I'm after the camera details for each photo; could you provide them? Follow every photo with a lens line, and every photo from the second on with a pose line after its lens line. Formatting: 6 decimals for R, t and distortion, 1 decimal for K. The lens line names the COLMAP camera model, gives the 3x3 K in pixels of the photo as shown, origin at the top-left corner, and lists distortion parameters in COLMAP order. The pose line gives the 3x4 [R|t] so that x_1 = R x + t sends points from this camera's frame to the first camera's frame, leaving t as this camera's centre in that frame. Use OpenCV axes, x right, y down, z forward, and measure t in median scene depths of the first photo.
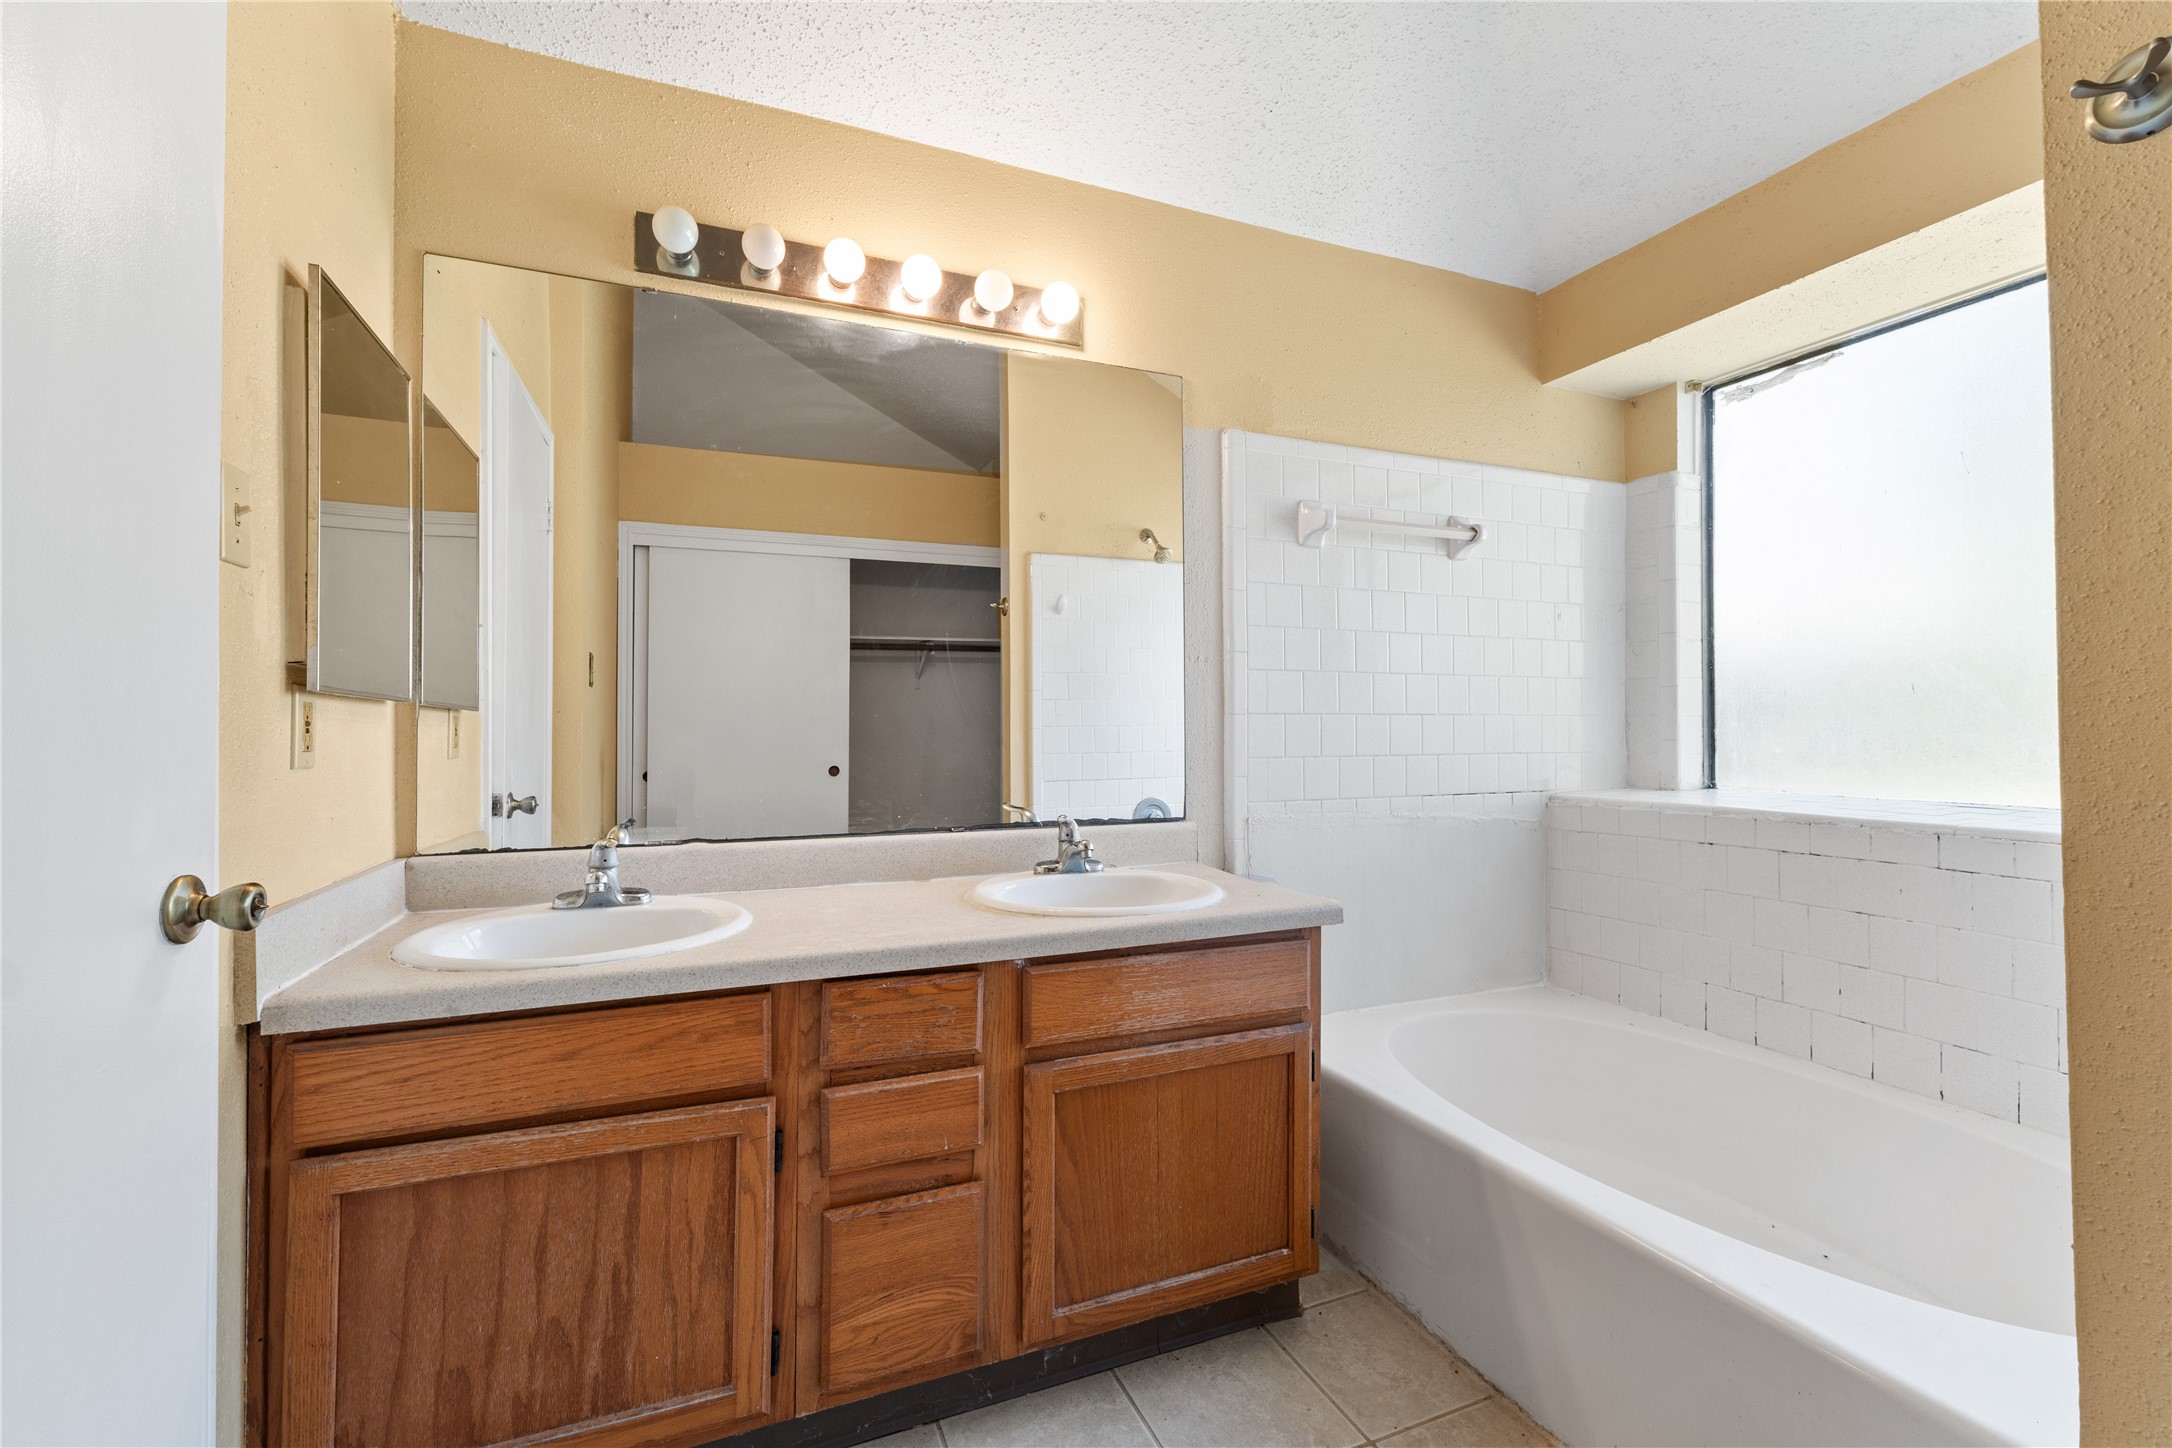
lens RADIAL K [[910.9, 0, 1090.5], [0, 910.9, 720.4], [0, 0, 1]] dist [0.007395, 0.000211]
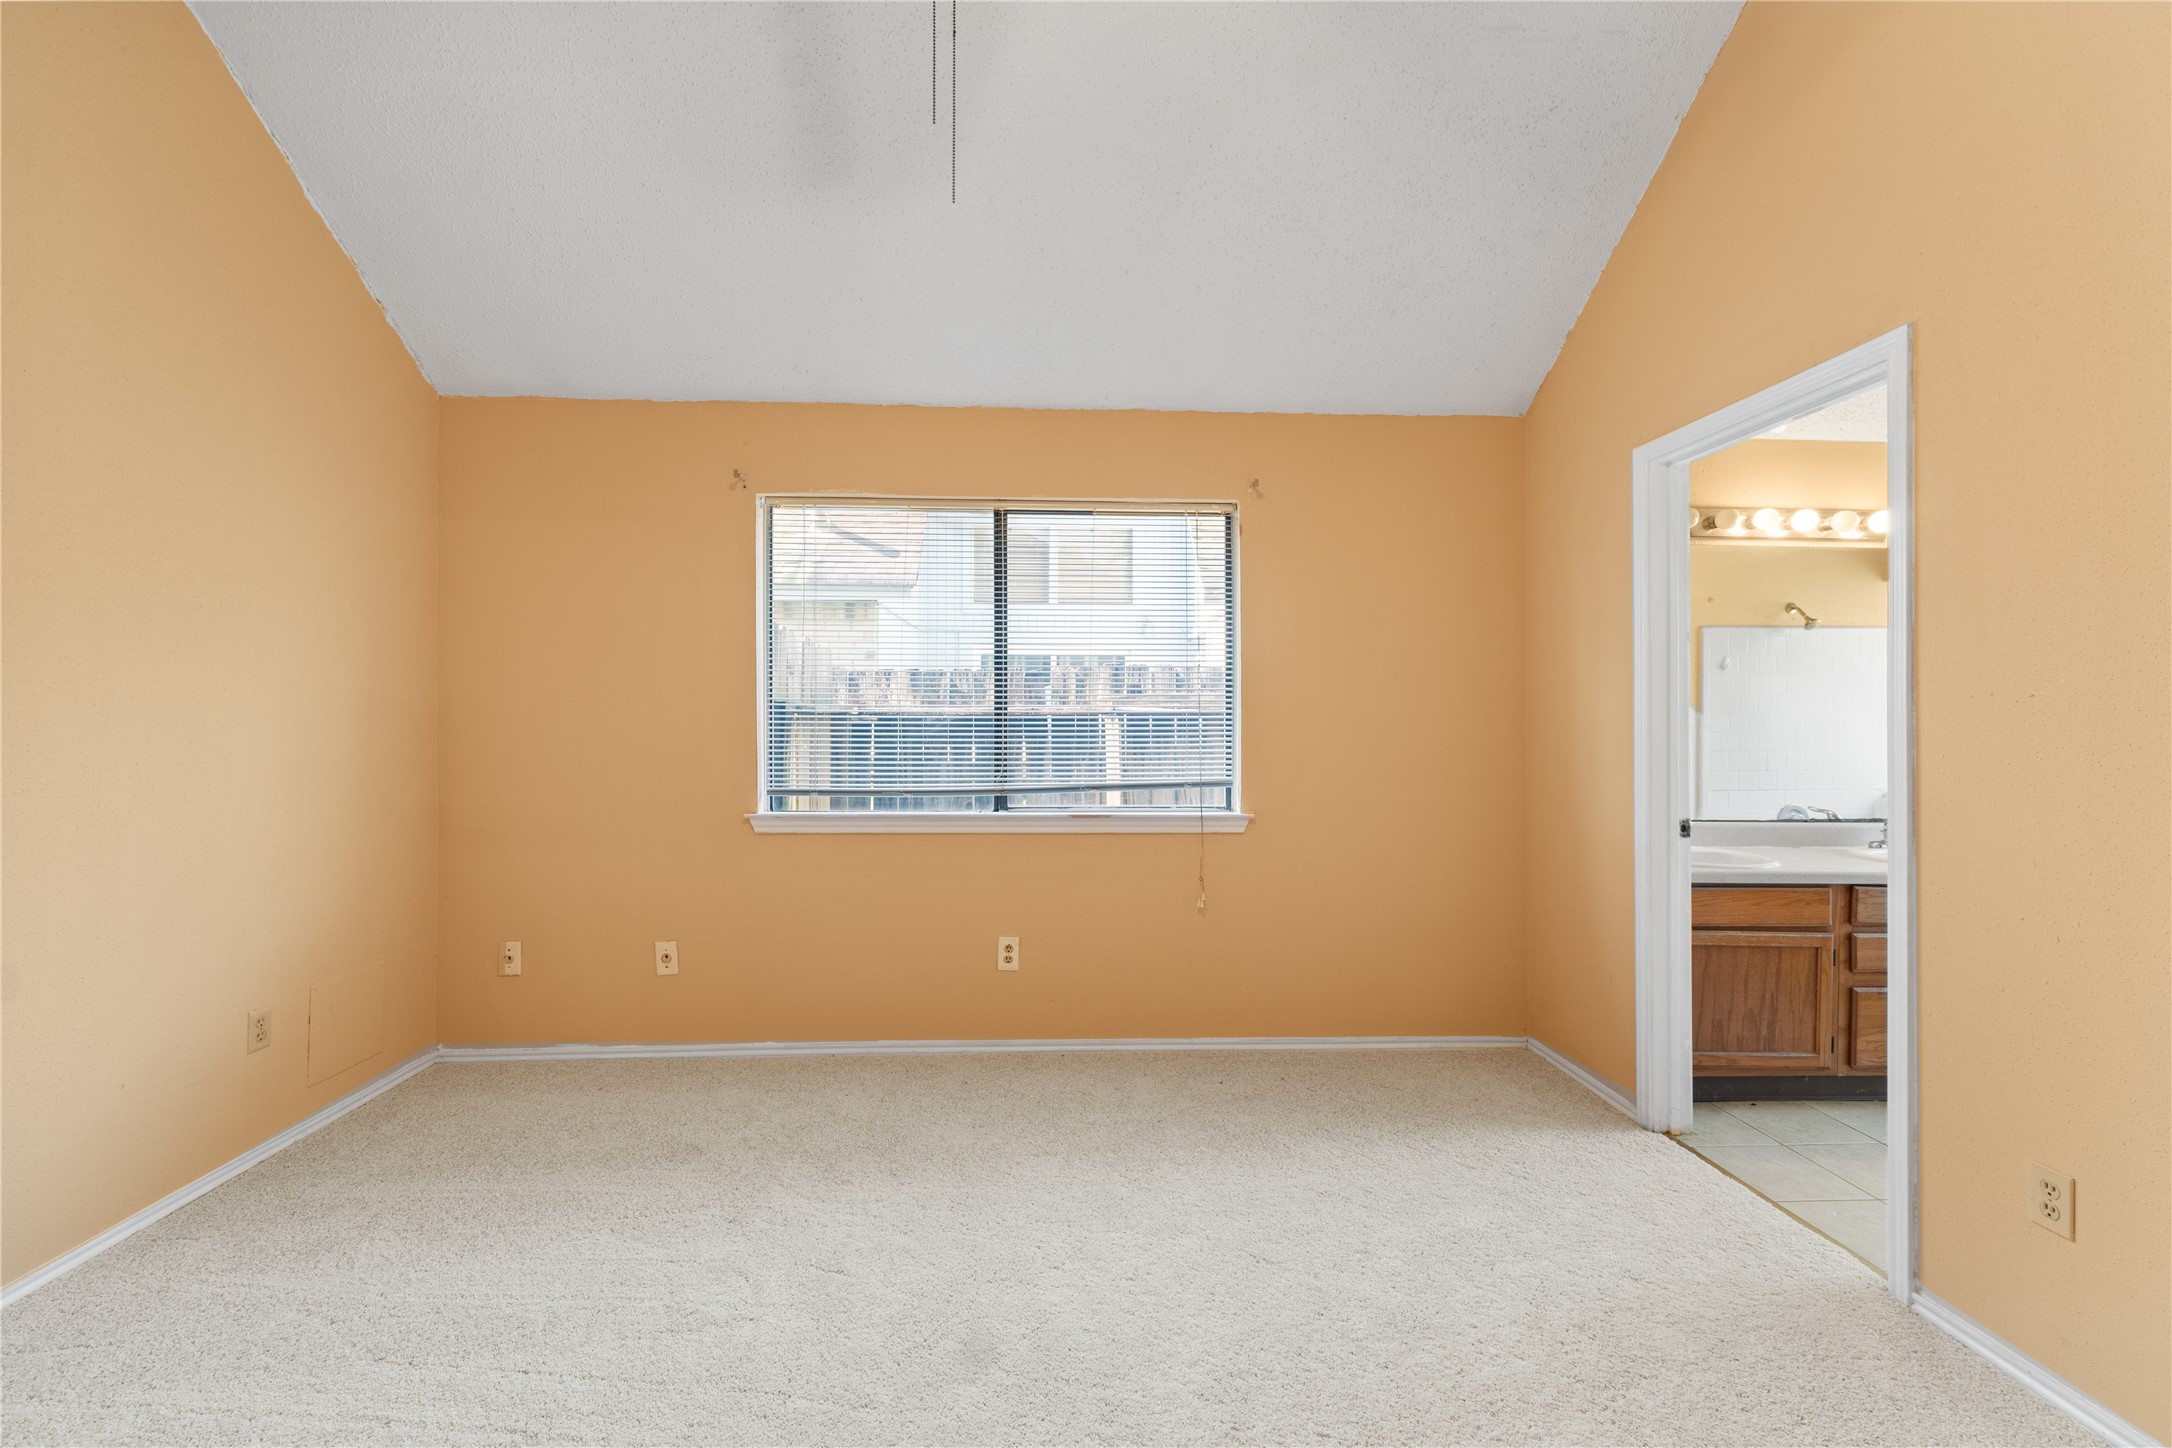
lens RADIAL K [[902.1, 0, 1086.0], [0, 902.1, 724.0], [0, 0, 1]] dist [0.004891, 0.000294]
pose [[0.938854, 0.008295, -0.344216, -0.950209], [-0.004488, 0.999920, 0.011855, -0.093072], [0.344286, -0.009585, 0.938816, -1.267007]]
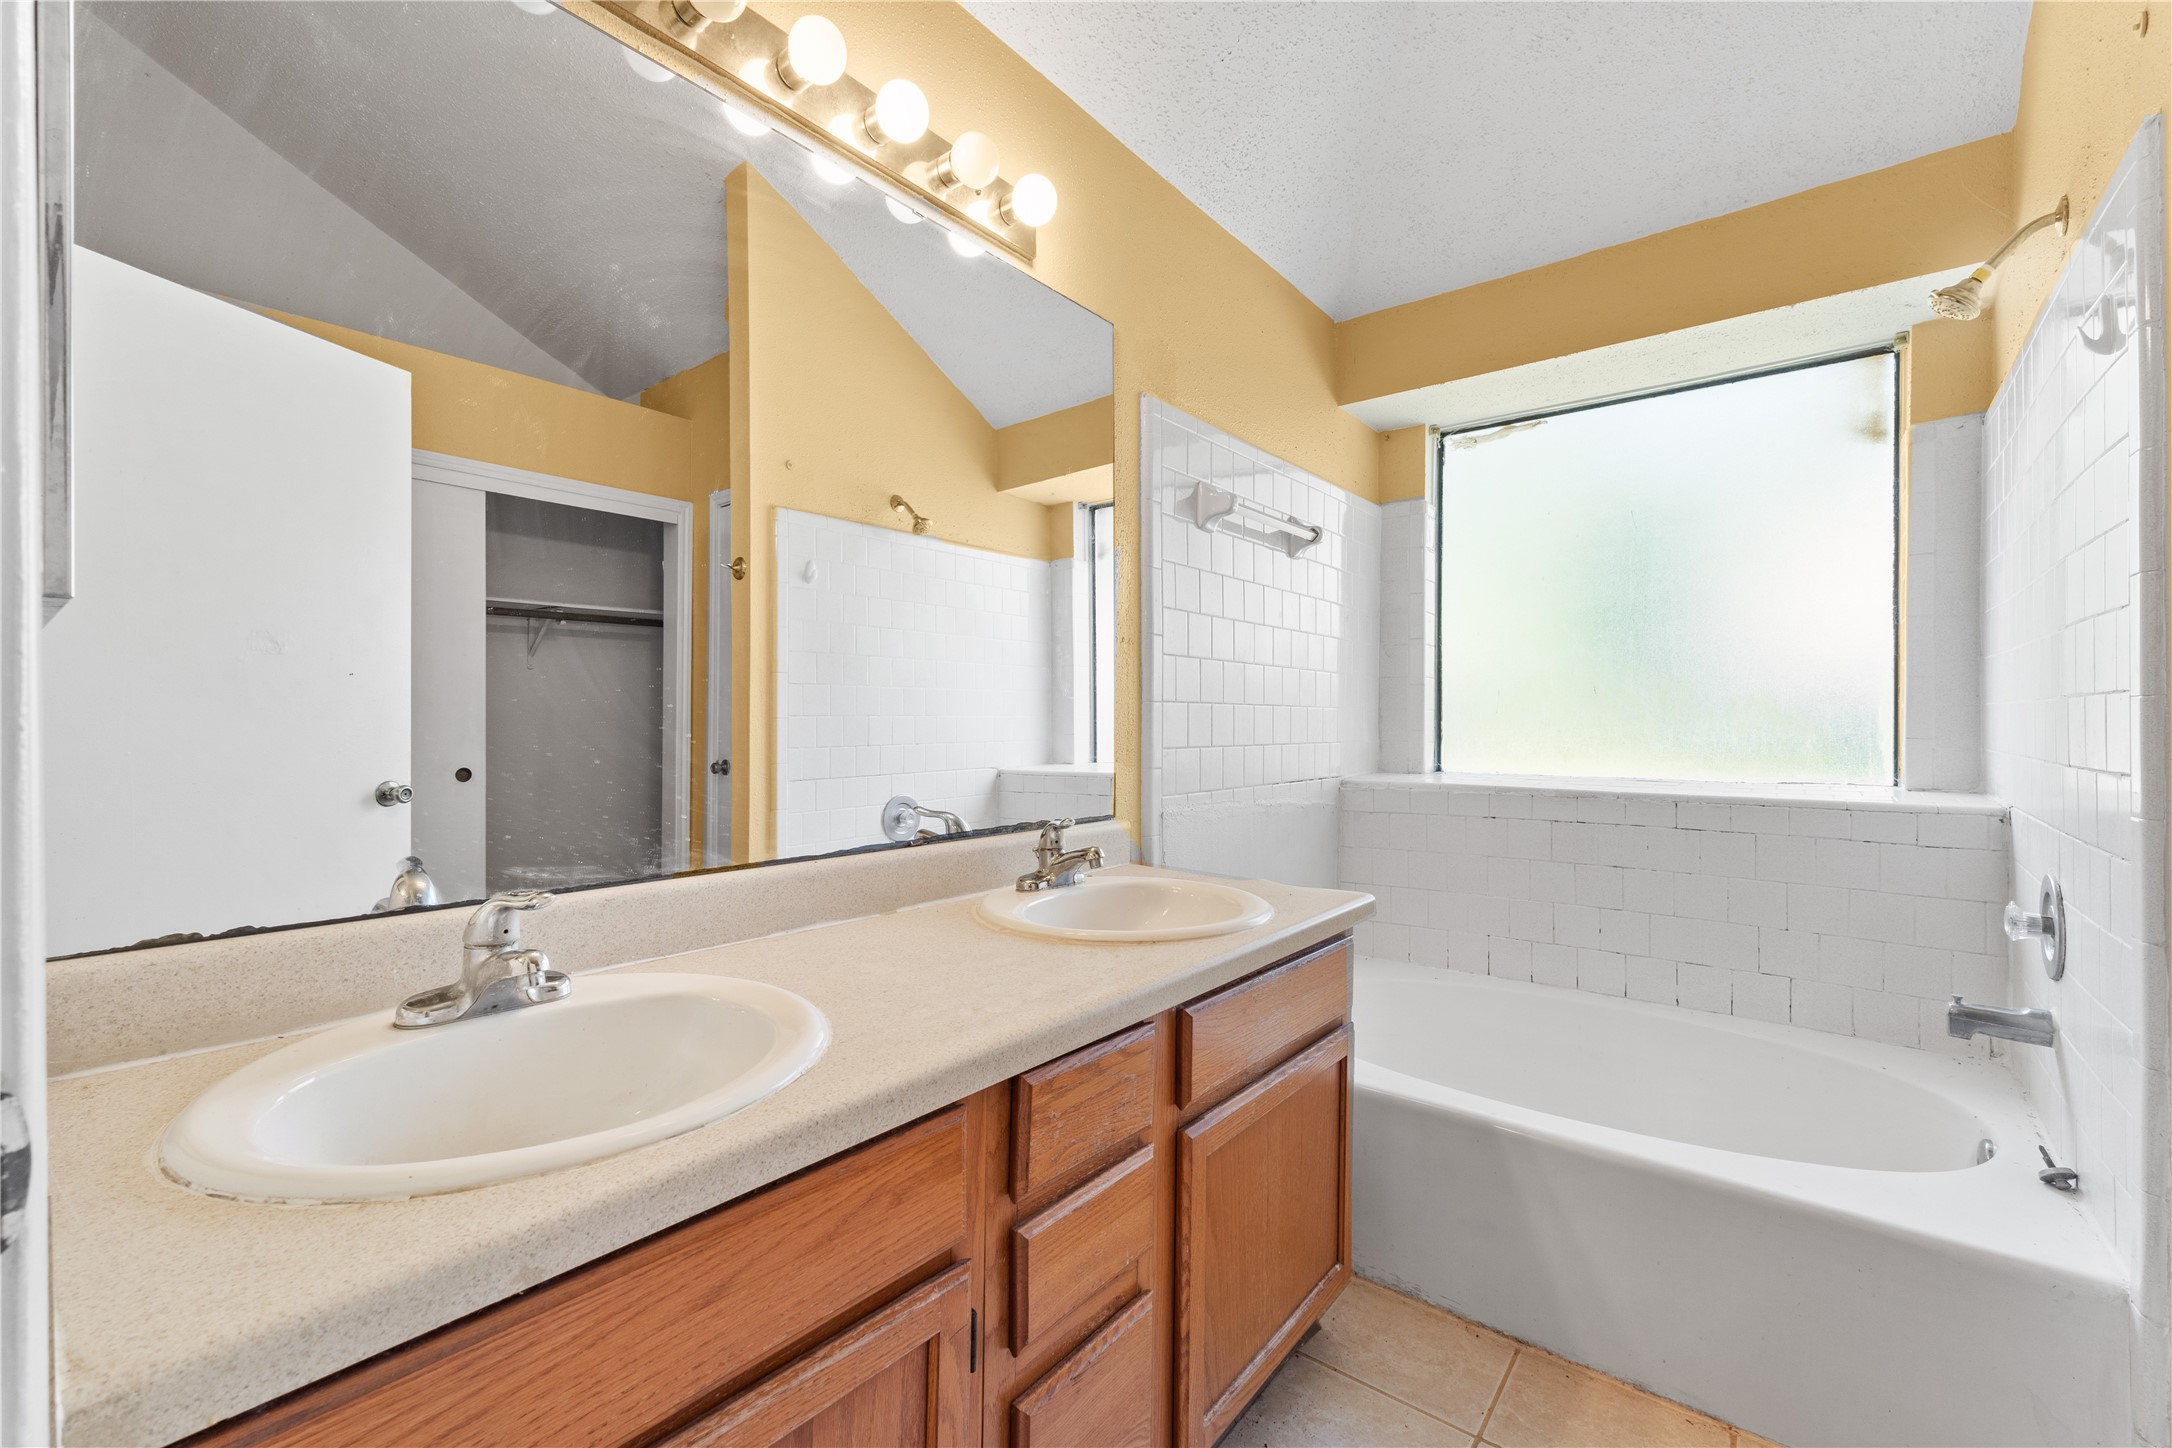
lens RADIAL K [[902.1, 0, 1086.0], [0, 902.1, 724.0], [0, 0, 1]] dist [0.004891, 0.000294]
pose [[0.877721, 0.004062, 0.479154, -0.421376], [-0.008462, 0.999940, 0.007023, 0.012465], [-0.479097, -0.010219, 0.877703, 0.277924]]
